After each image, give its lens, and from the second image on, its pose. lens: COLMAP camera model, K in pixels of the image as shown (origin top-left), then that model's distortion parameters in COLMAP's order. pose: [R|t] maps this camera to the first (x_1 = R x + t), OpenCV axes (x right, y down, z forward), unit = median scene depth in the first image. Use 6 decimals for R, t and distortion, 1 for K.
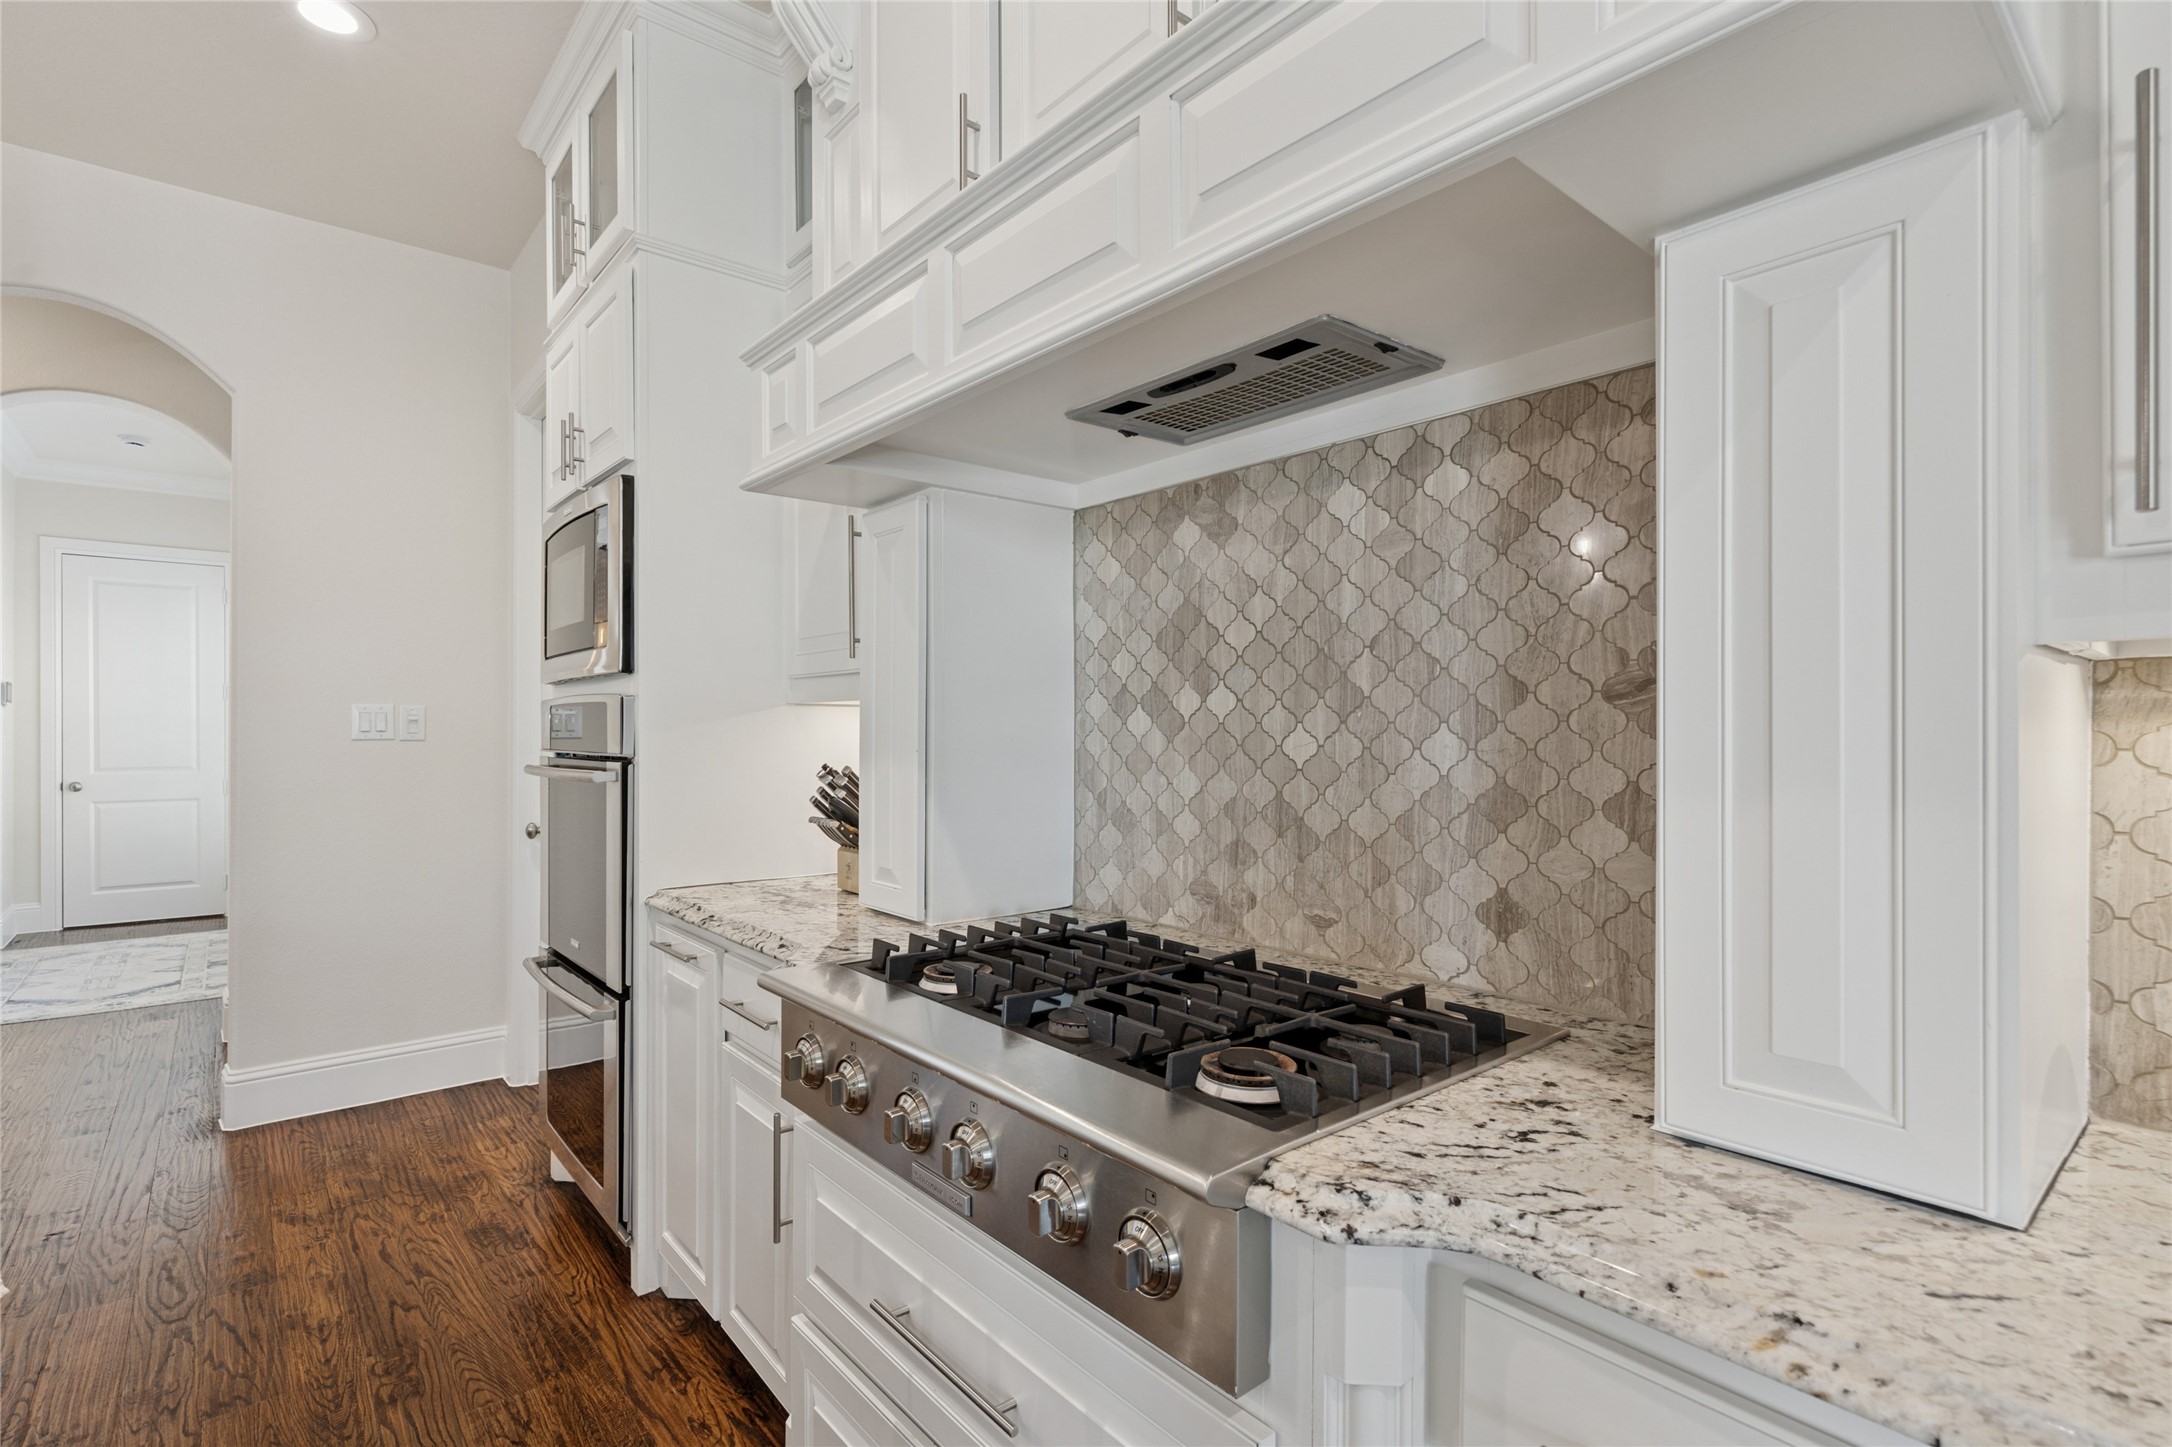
lens RADIAL K [[1018.6, 0, 1086.0], [0, 1018.6, 723.5], [0, 0, 1]] dist [0.000796, 0.000247]
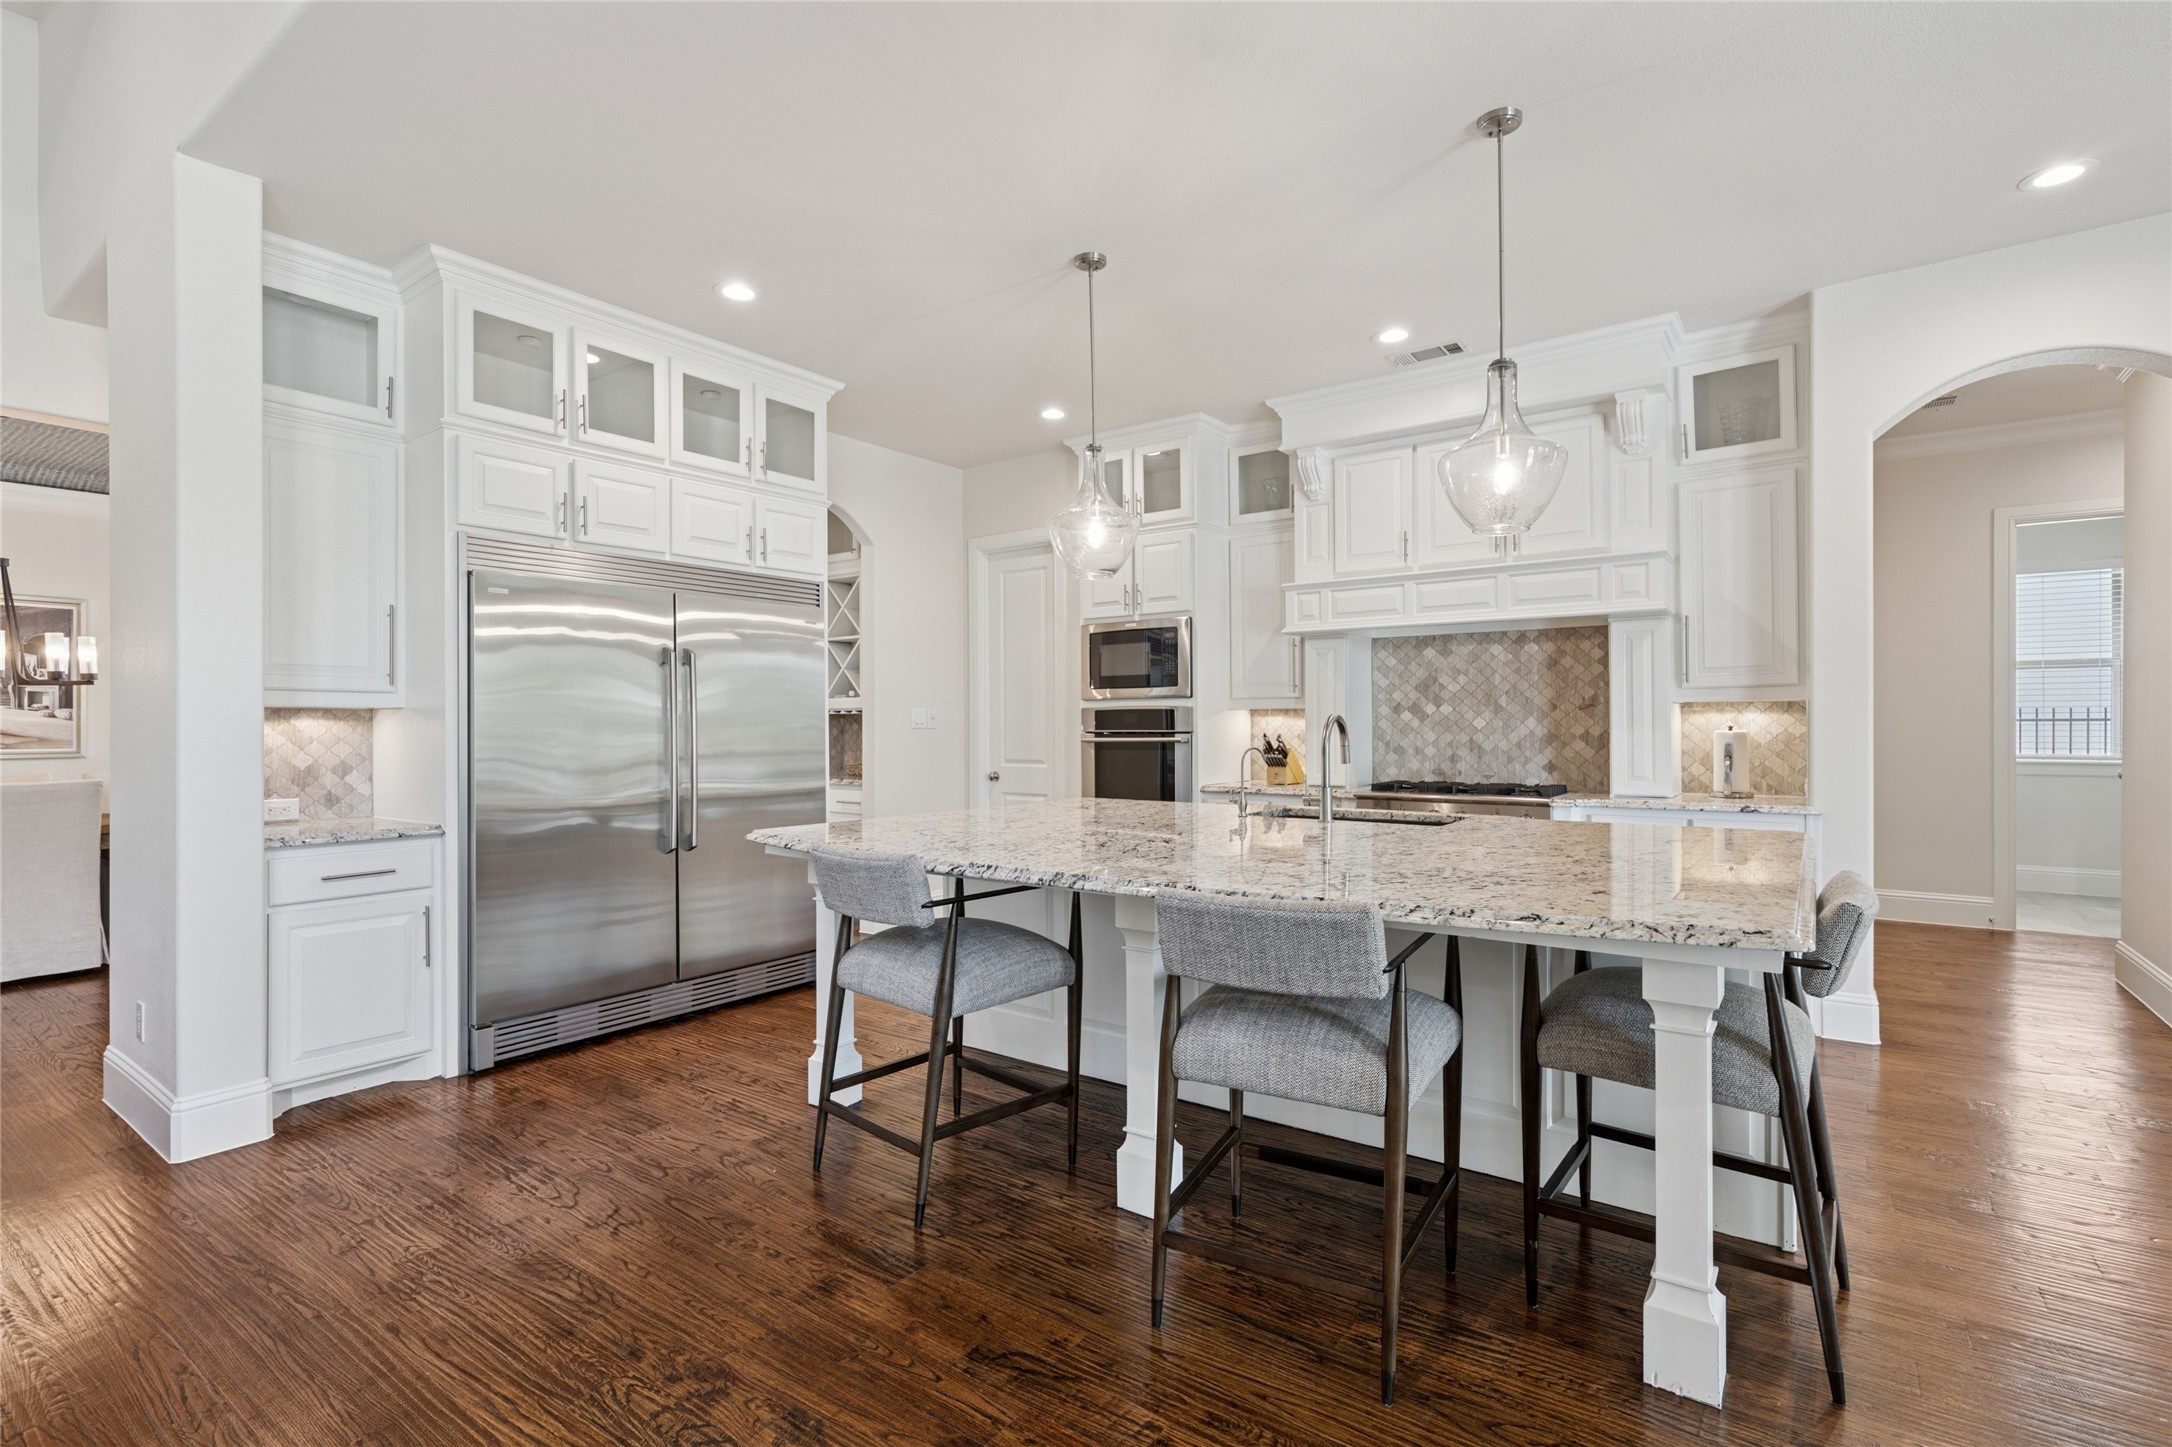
lens RADIAL K [[1018.6, 0, 1086.0], [0, 1018.6, 723.5], [0, 0, 1]] dist [0.000796, 0.000247]
pose [[0.969564, -0.006582, 0.244750, -1.828058], [0.005277, 0.999968, 0.005986, -0.002600], [-0.244782, -0.004512, 0.969568, -1.866100]]
